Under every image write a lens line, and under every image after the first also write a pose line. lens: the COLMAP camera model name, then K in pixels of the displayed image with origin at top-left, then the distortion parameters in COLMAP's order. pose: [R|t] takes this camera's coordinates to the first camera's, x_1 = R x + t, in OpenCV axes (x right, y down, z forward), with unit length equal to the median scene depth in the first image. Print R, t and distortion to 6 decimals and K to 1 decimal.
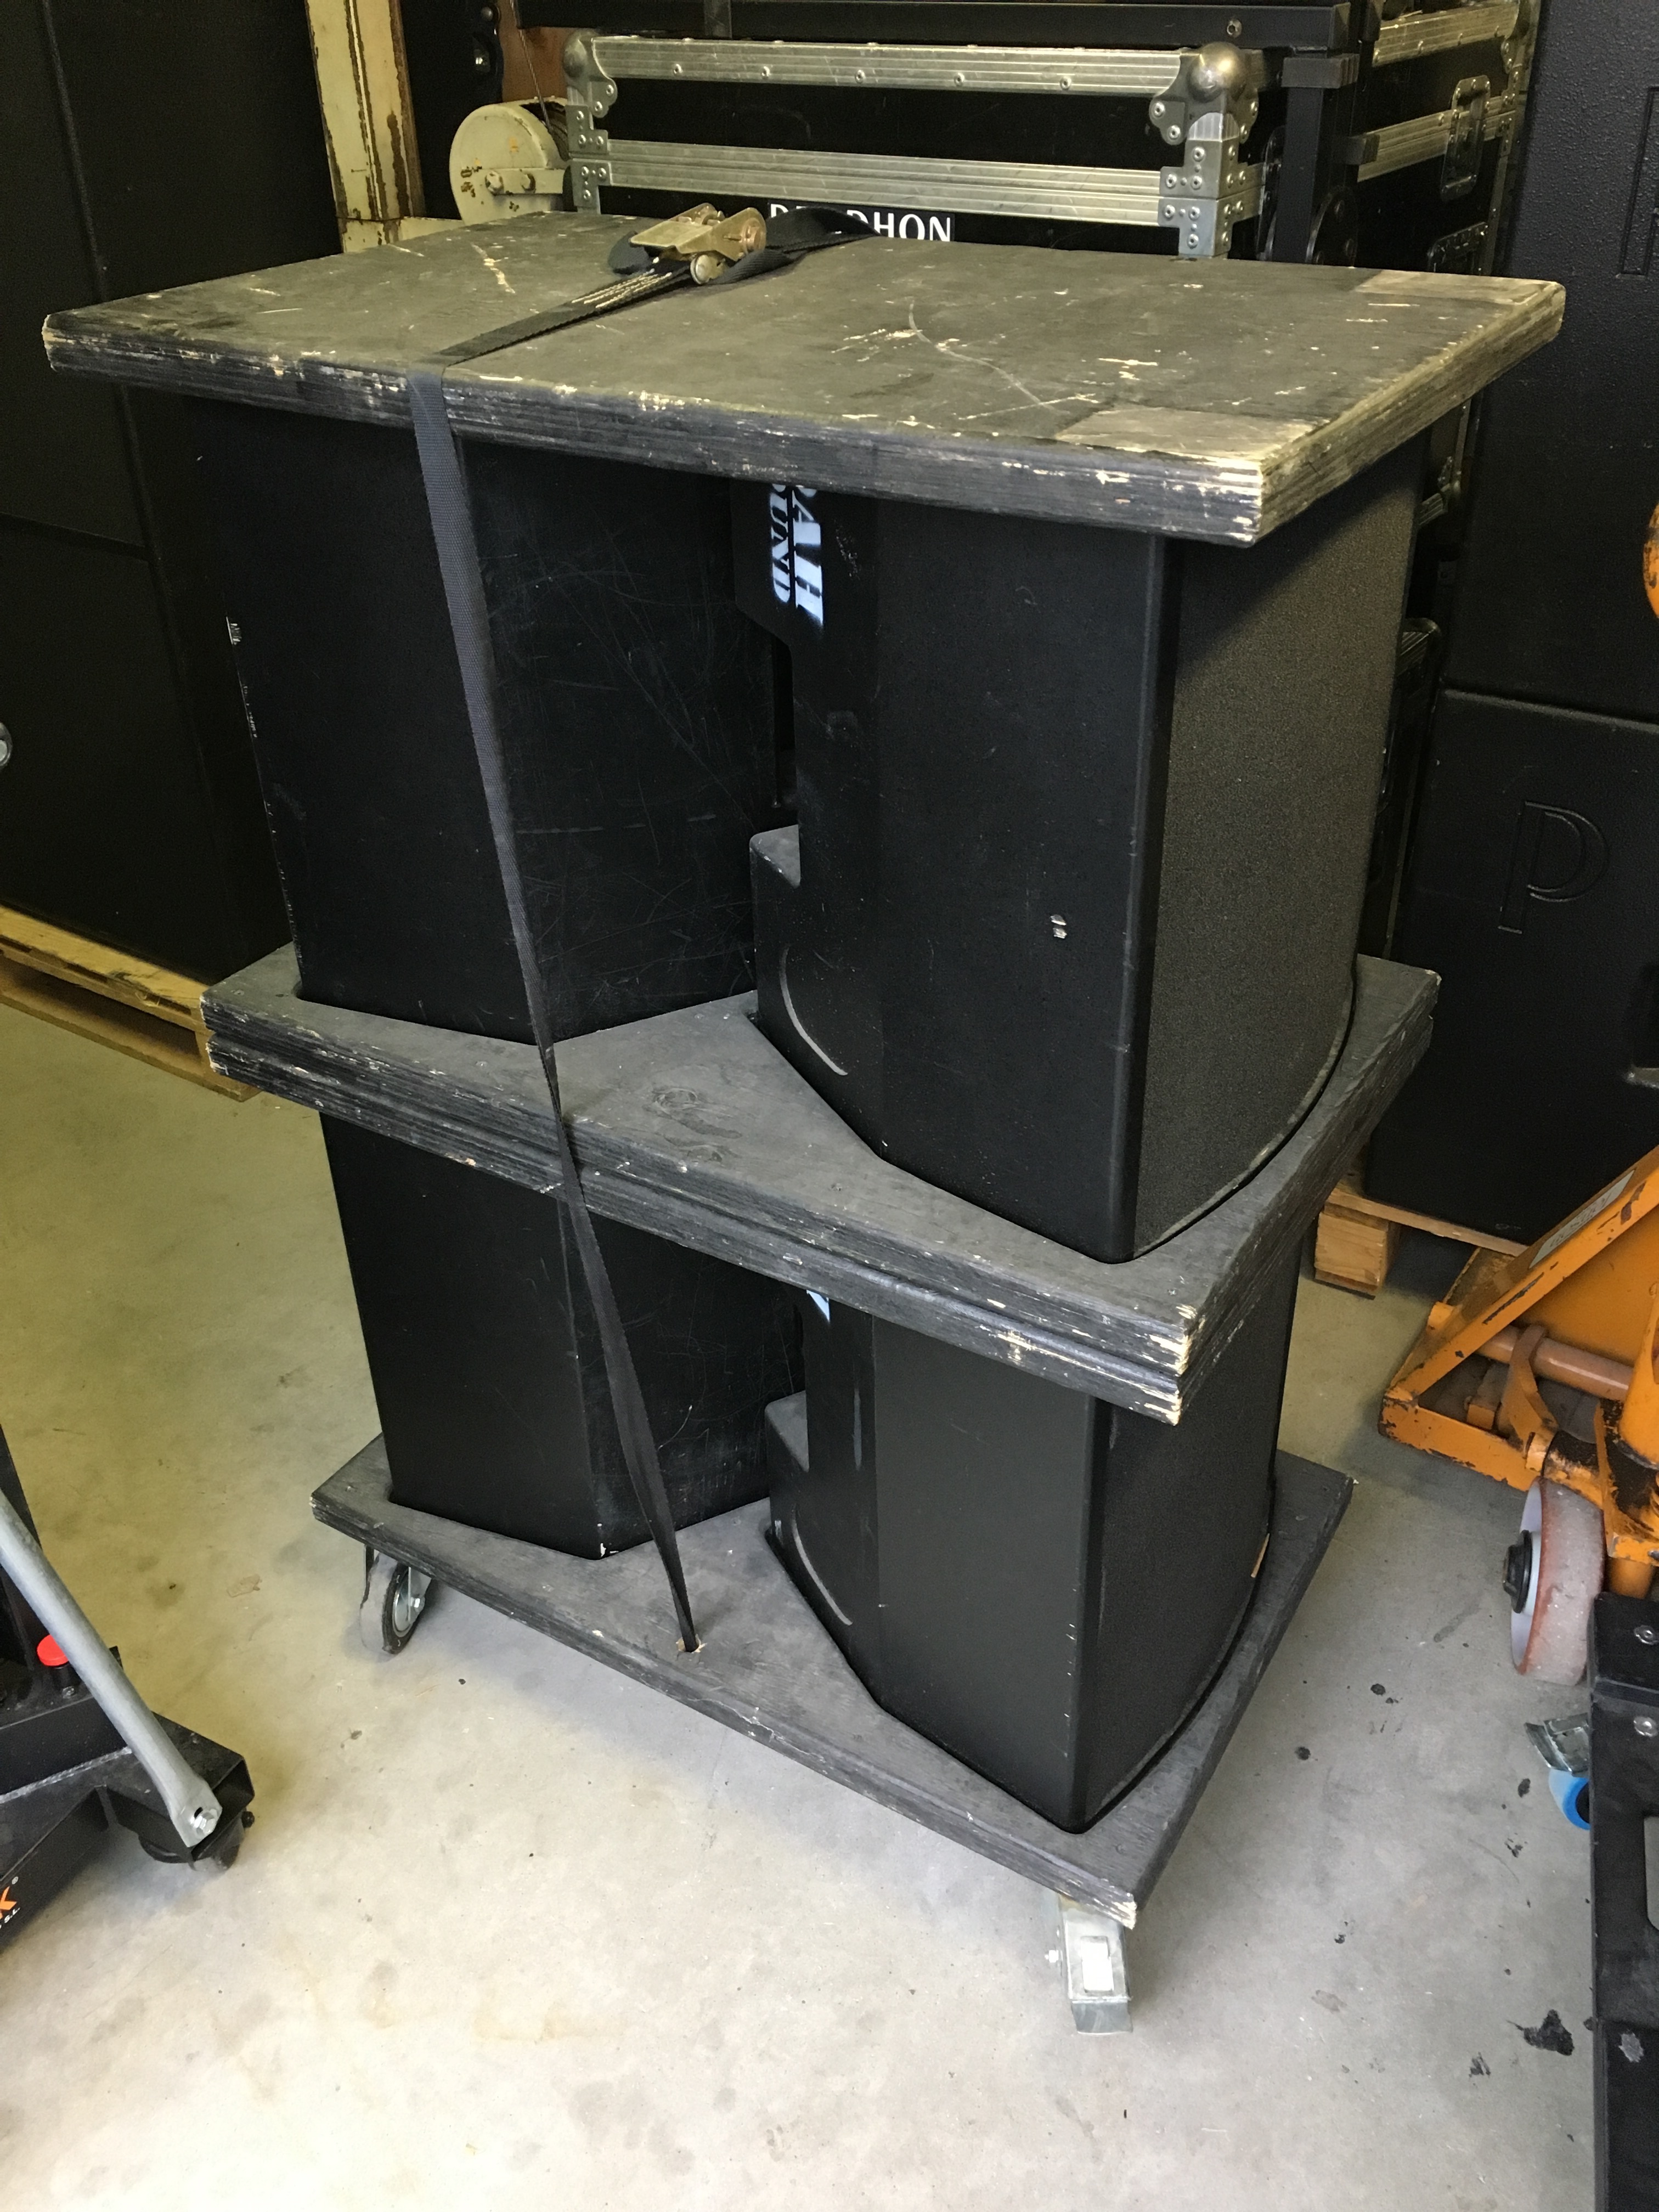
lens RADIAL K [[1912.0, 0, 689.6], [0, 1912.0, 1105.9], [0, 0, 1]] dist [0.082463, -0.164377]
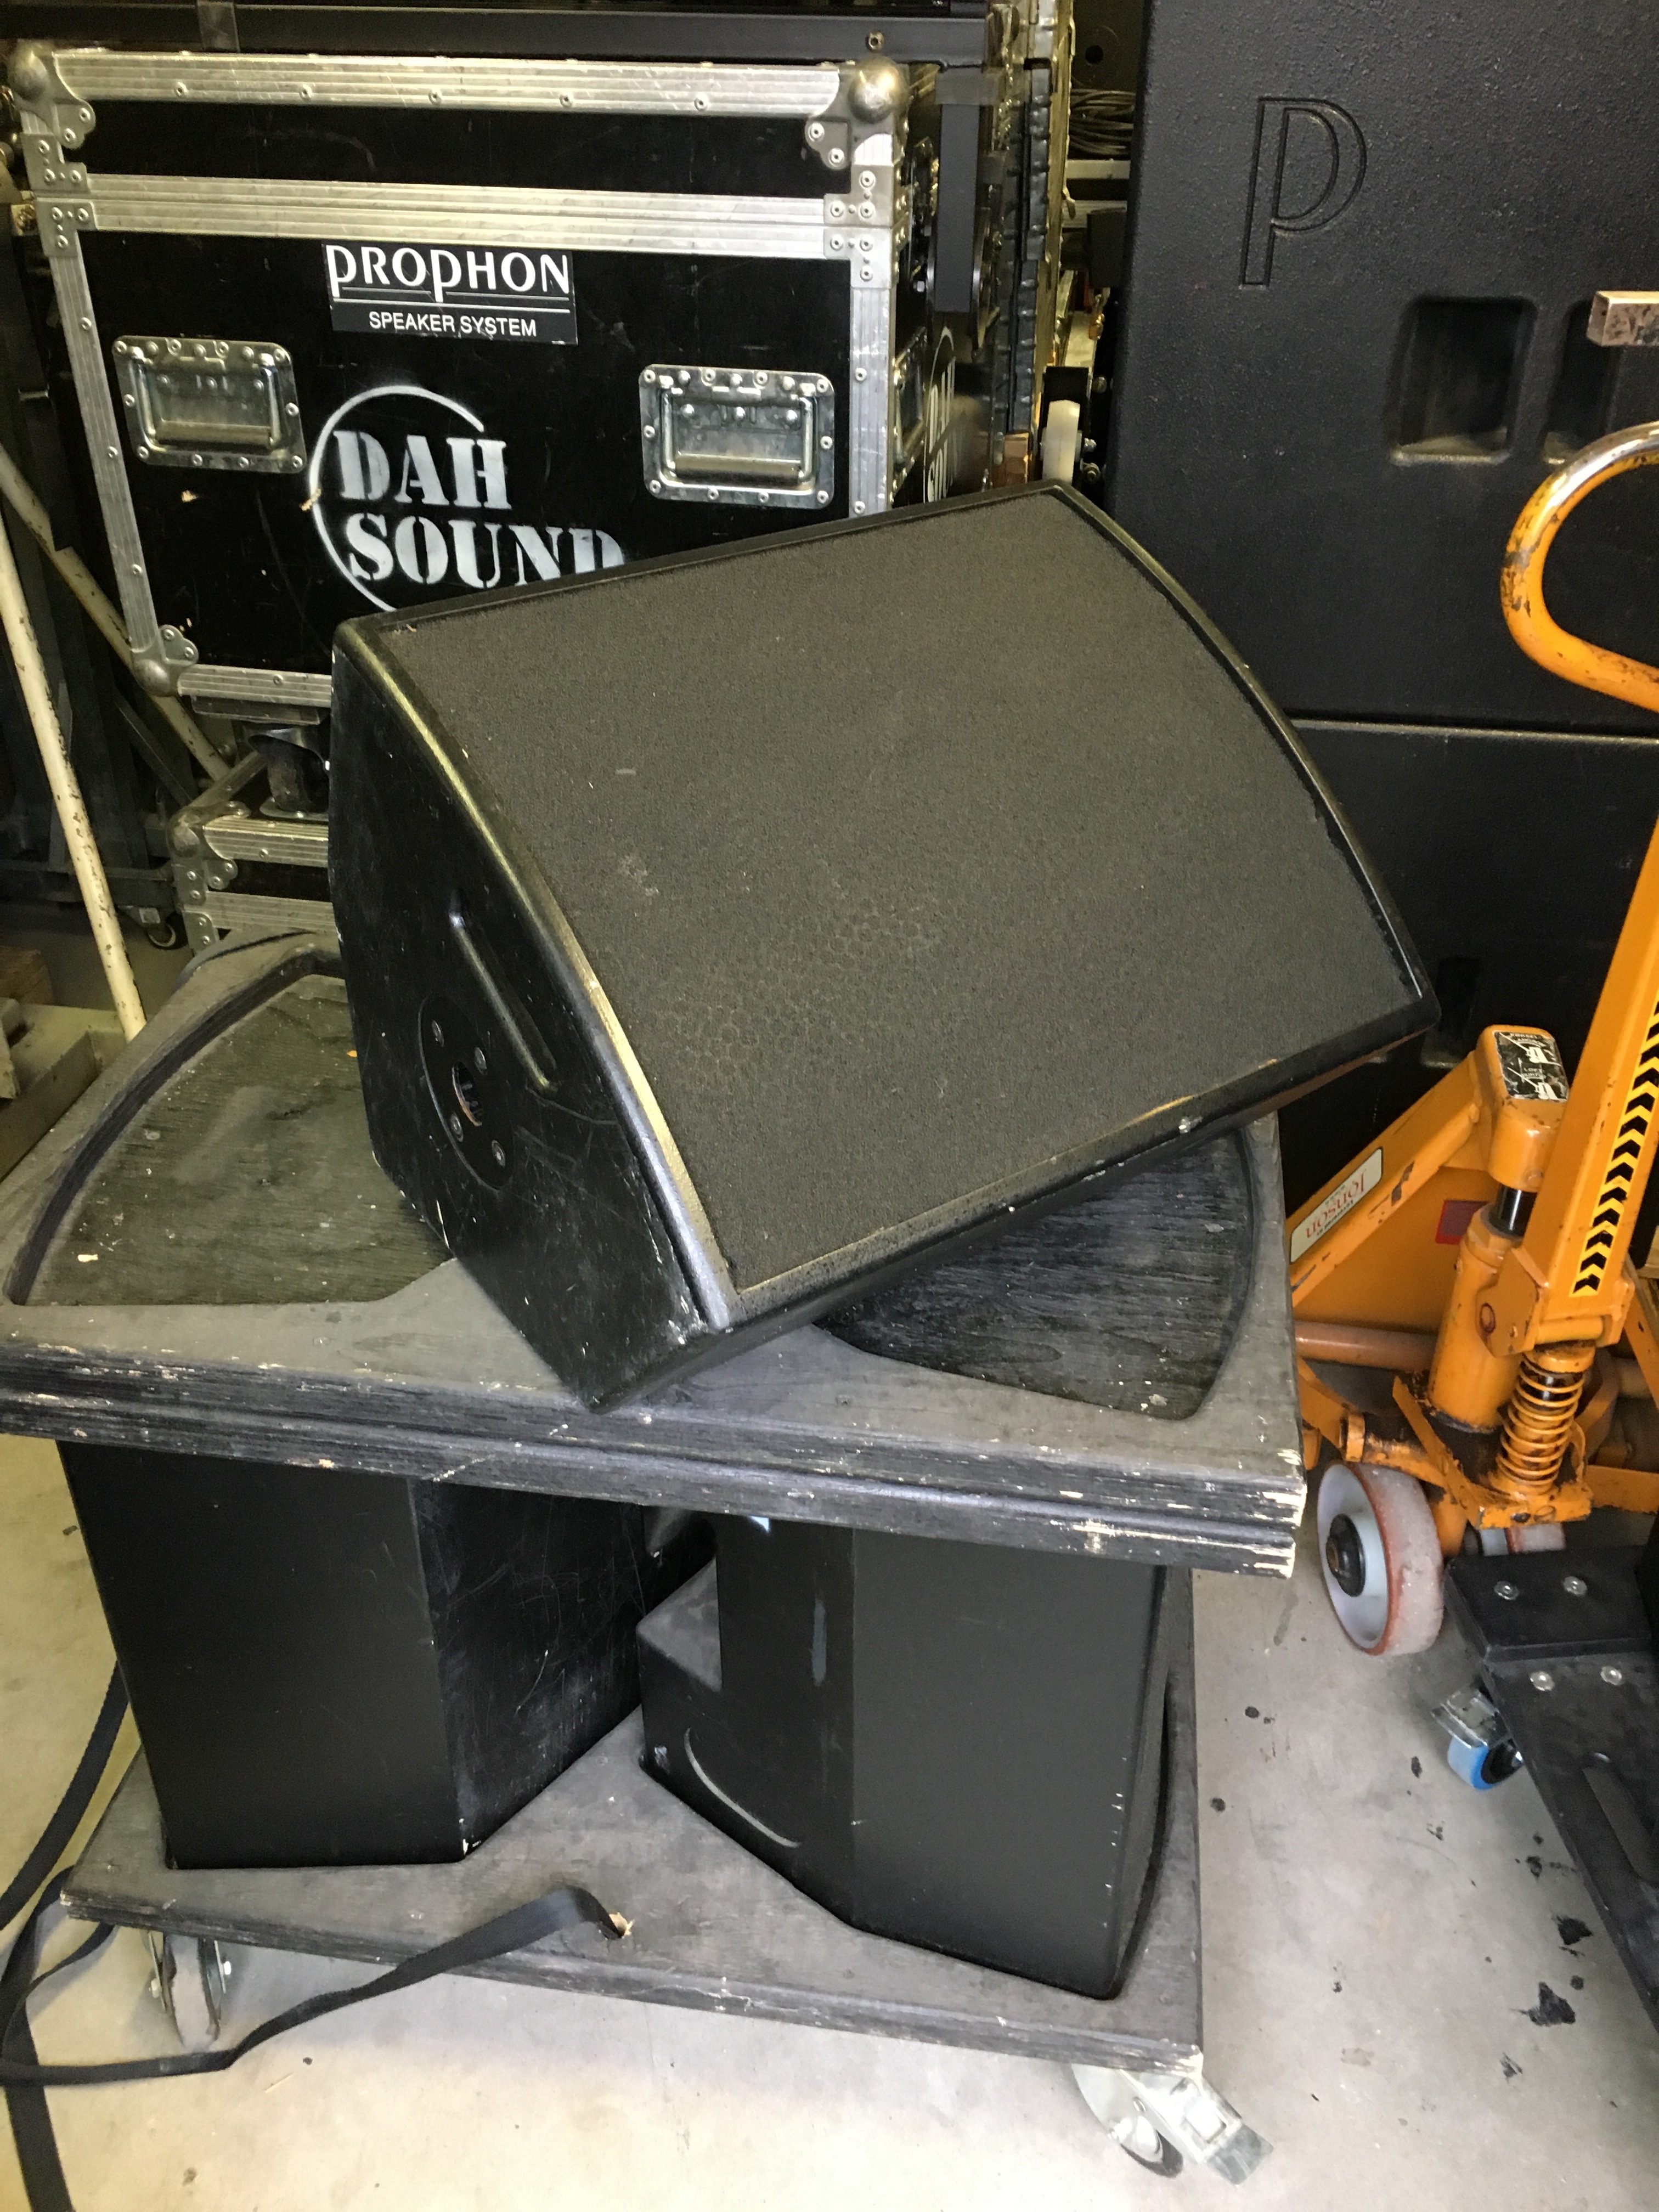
lens RADIAL K [[1912.0, 0, 689.6], [0, 1912.0, 1105.9], [0, 0, 1]] dist [0.082463, -0.164377]
pose [[0.910097, -0.196358, 0.364921, -0.228746], [0.197117, 0.979734, 0.035579, -0.109667], [-0.364512, 0.039552, 0.930358, 0.191946]]
